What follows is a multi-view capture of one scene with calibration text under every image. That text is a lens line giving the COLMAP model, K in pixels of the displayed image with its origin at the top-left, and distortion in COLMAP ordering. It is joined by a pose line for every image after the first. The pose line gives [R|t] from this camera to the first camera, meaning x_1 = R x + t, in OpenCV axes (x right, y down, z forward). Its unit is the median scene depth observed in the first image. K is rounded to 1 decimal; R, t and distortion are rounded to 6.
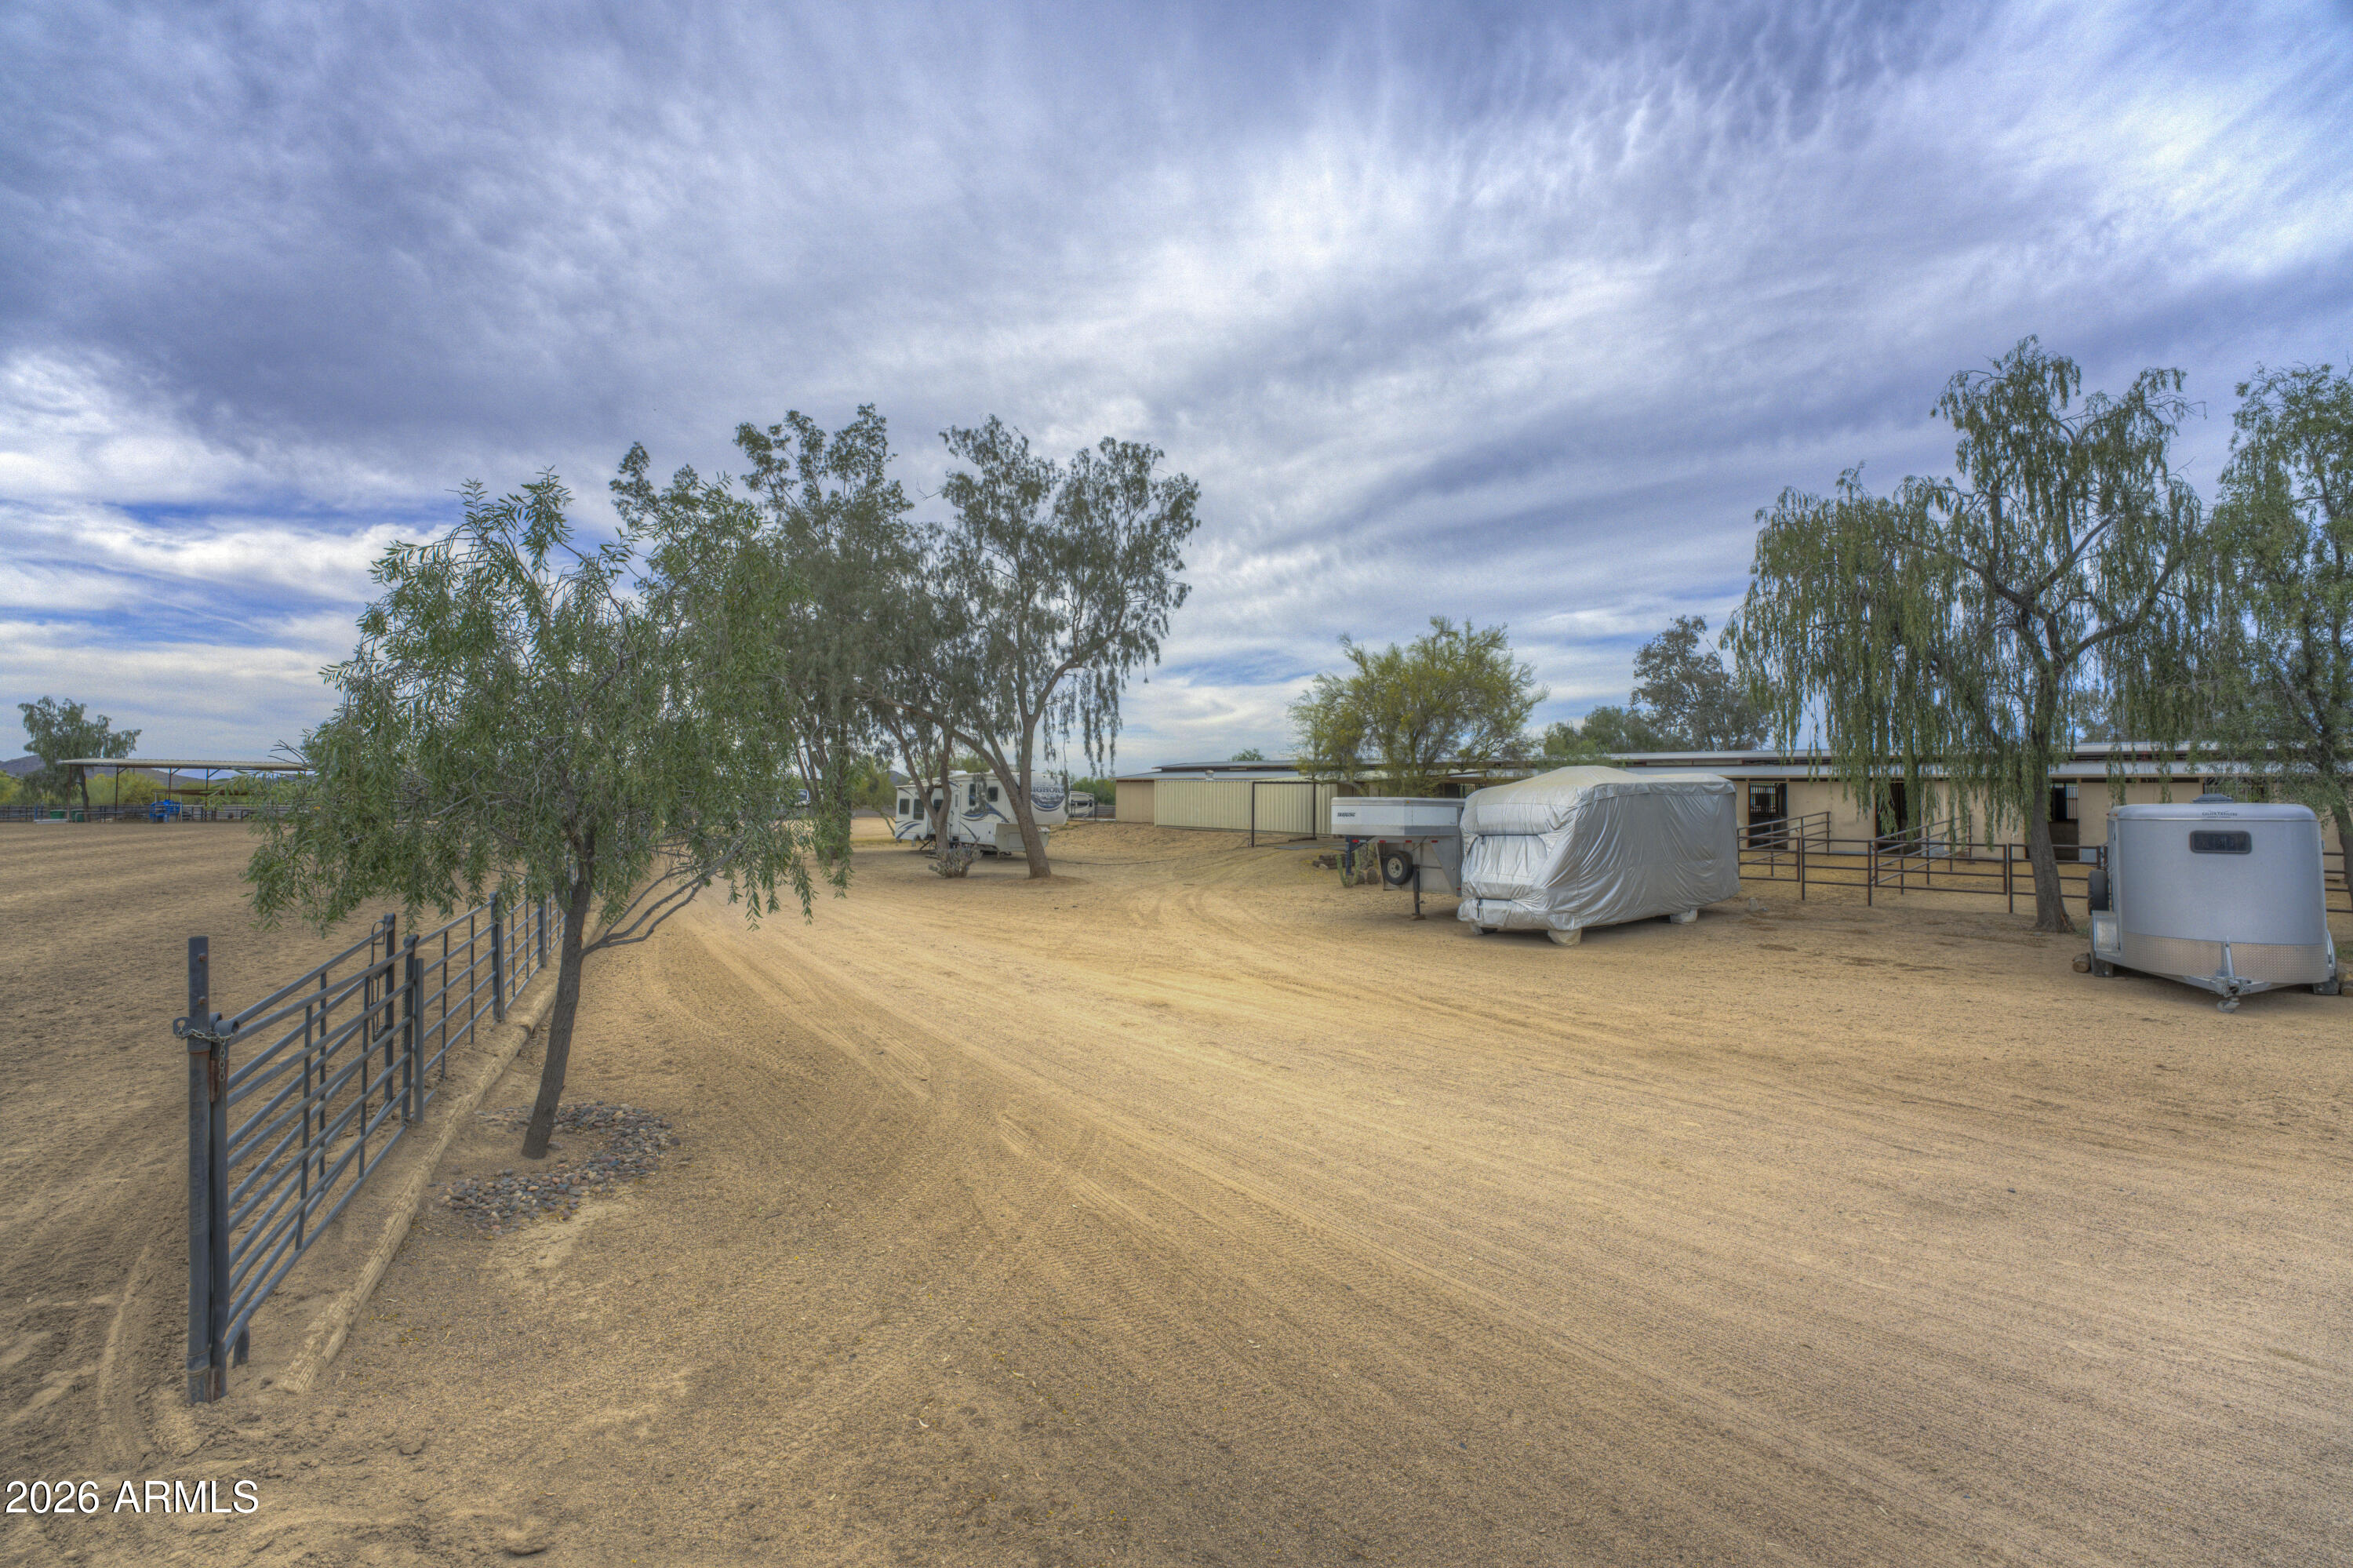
lens RADIAL K [[976.1, 0, 1216.8], [0, 976.1, 781.4], [0, 0, 1]] dist [-0.028712, 0.003724]
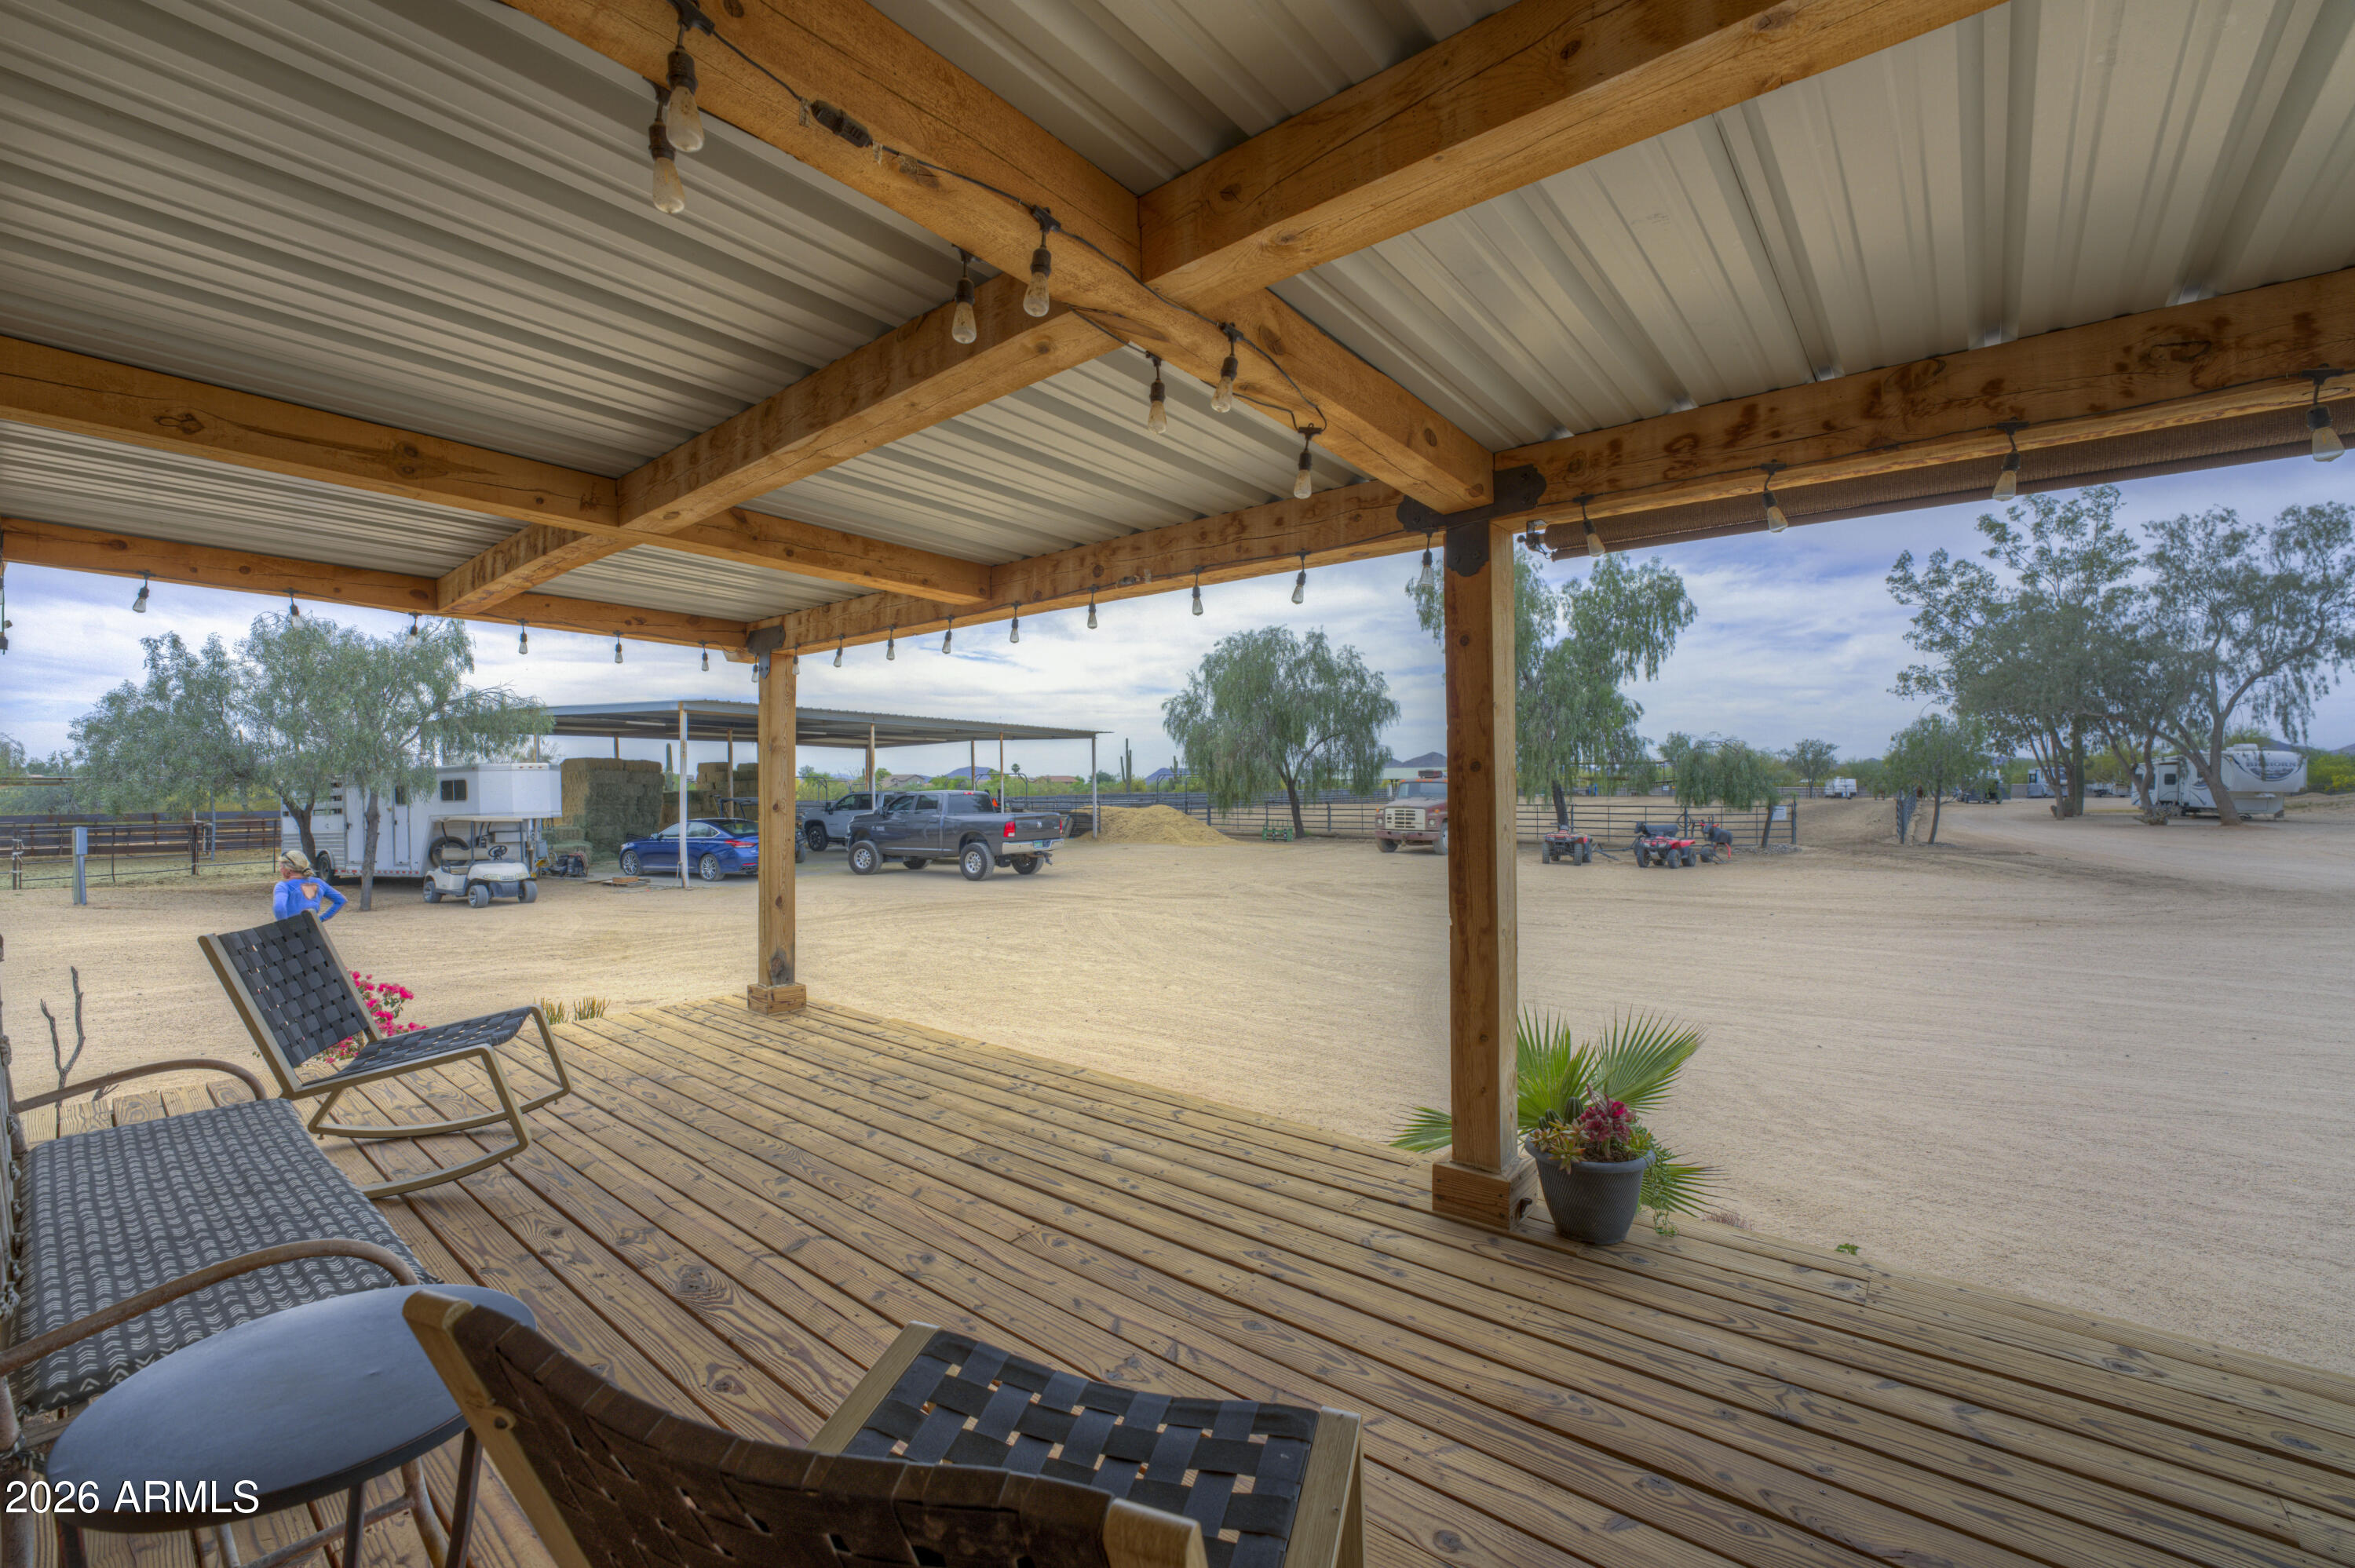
lens RADIAL K [[976.8, 0, 1175.3], [0, 976.8, 787.0], [0, 0, 1]] dist [-0.028712, 0.003724]
pose [[0.406574, -0.006726, -0.913593, 2.320250], [0.023571, 0.999717, 0.003129, 0.000314], [0.913314, -0.022807, 0.406618, -4.983772]]
